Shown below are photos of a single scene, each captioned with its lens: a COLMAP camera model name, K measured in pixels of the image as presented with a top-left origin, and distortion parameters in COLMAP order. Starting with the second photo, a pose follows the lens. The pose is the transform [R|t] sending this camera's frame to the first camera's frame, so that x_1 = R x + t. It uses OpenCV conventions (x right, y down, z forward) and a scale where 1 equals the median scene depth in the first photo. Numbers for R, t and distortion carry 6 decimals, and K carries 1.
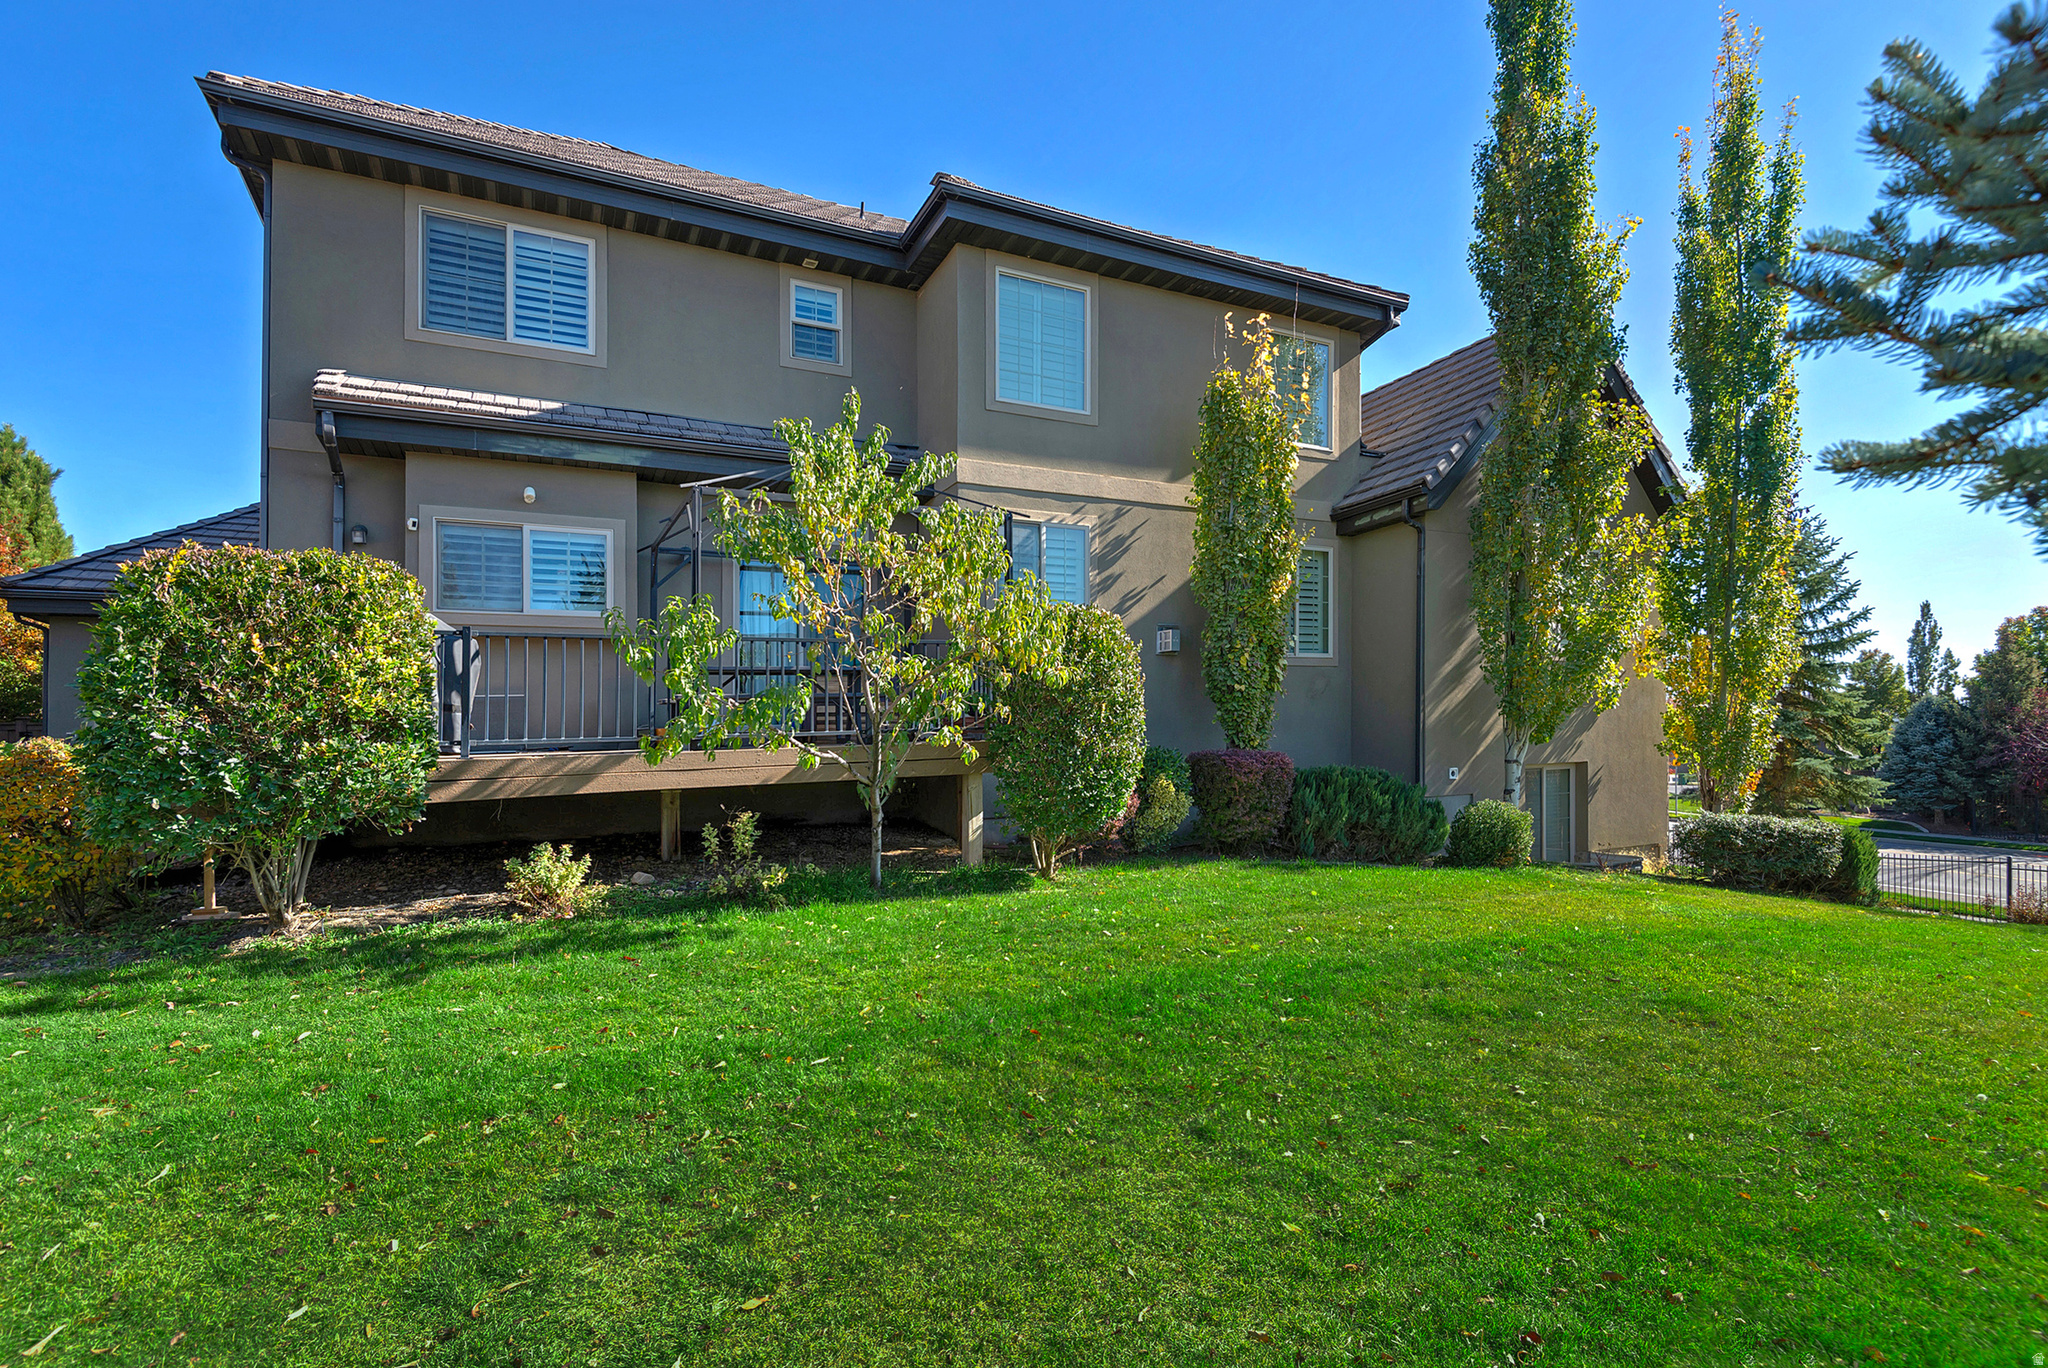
lens RADIAL K [[962.4, 0, 1024.8], [0, 962.4, 724.0], [0, 0, 1]] dist [0.001065, -0.000243]
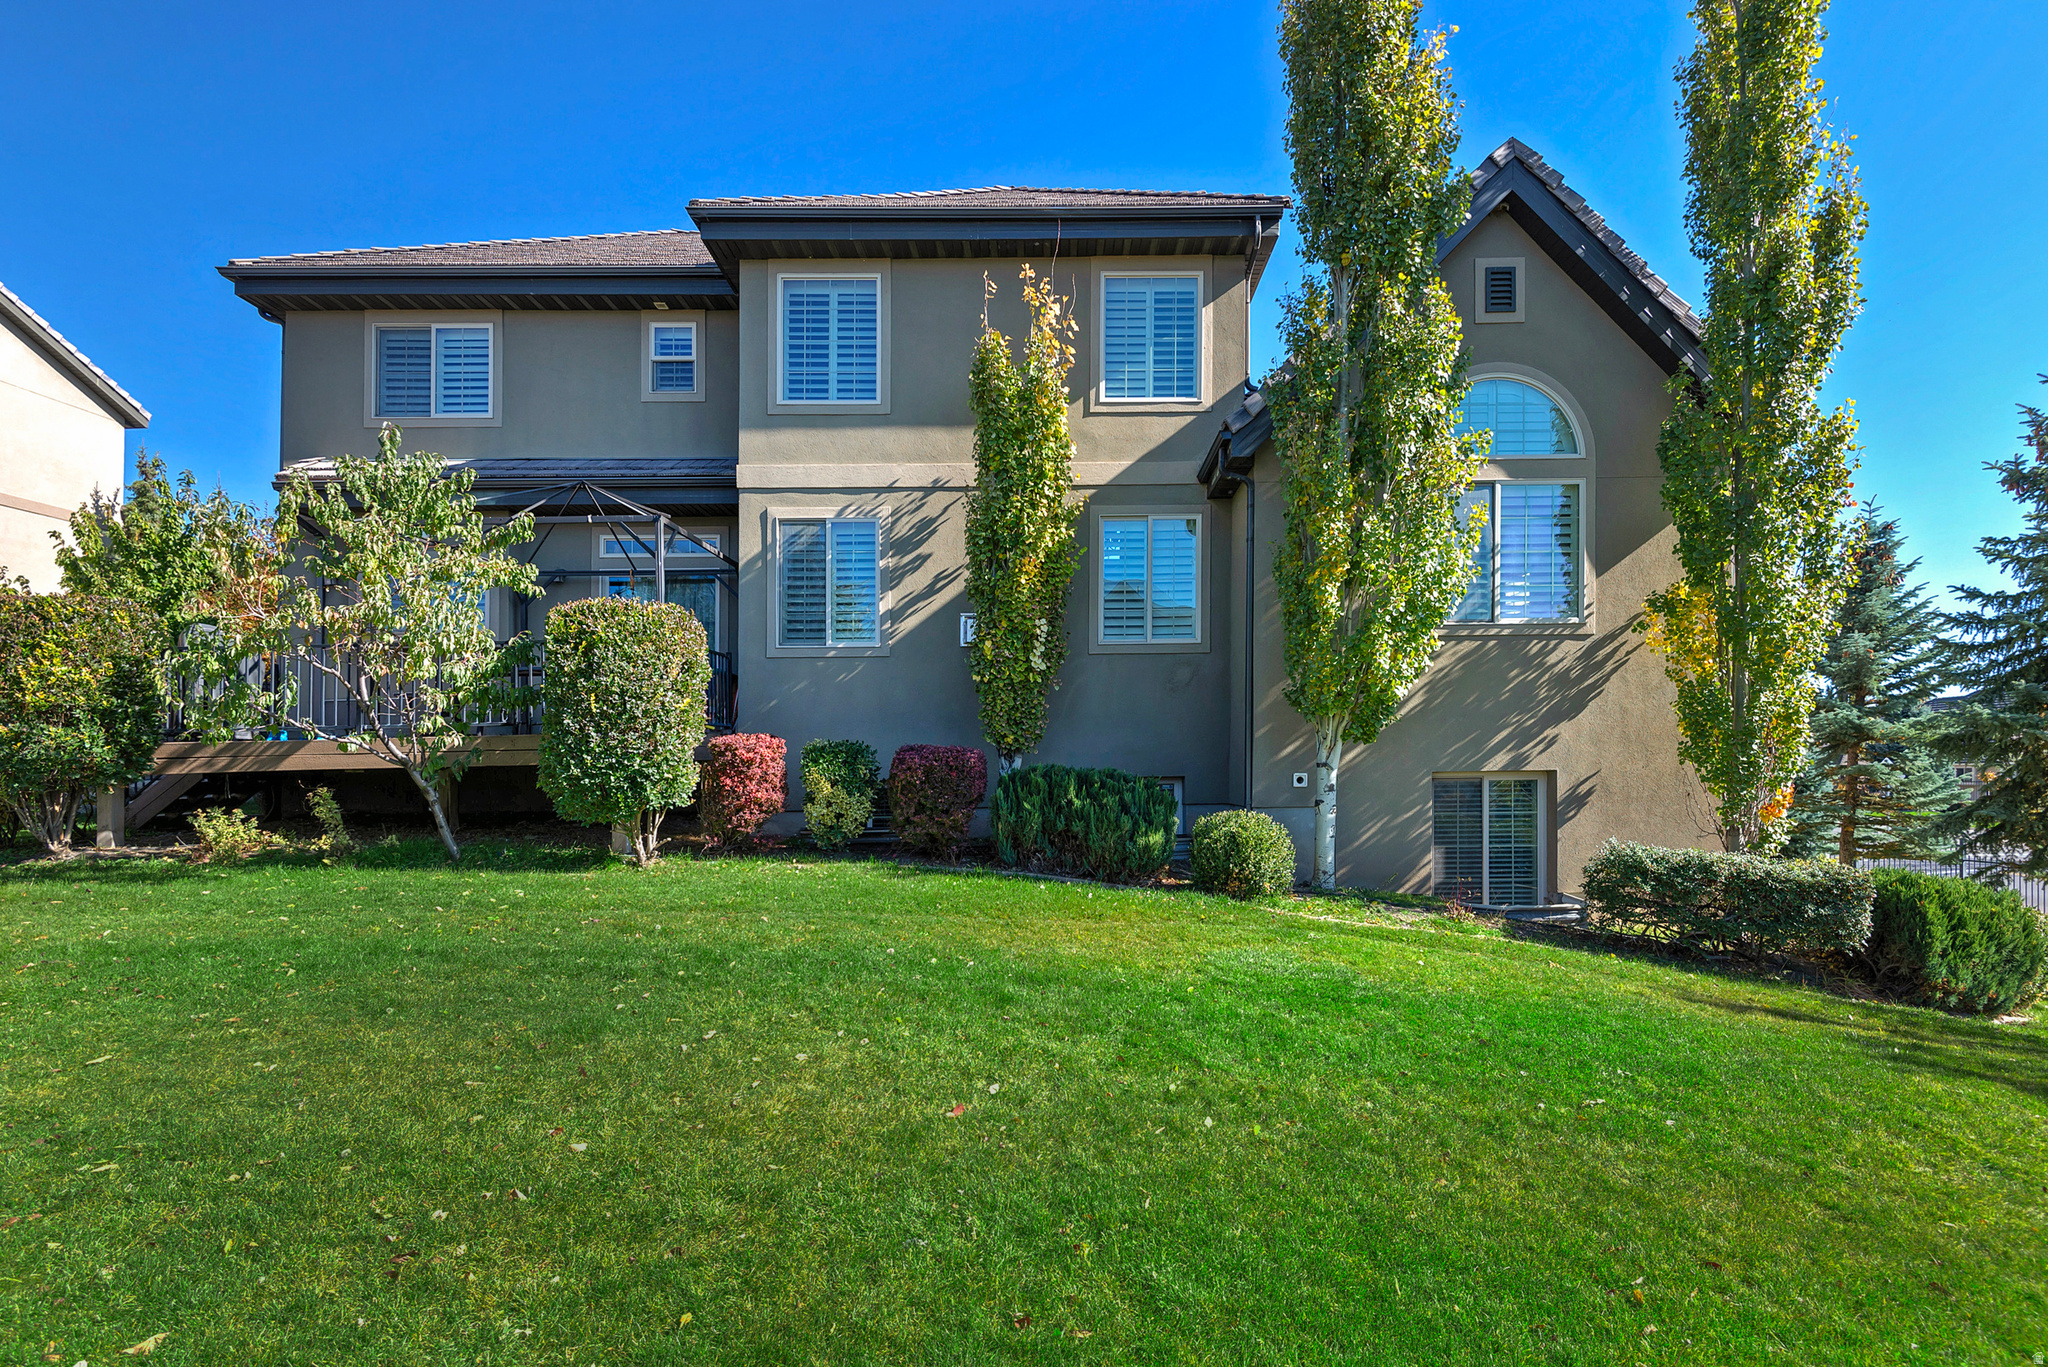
lens RADIAL K [[974.1, 0, 1022.2], [0, 974.1, 732.0], [0, 0, 1]] dist [0.001287, 0.000056]
pose [[0.894485, 0.001346, -0.447096, 0.700045], [-0.002388, 0.999996, -0.001768, 0.014918], [0.447092, 0.002649, 0.894484, 0.196280]]
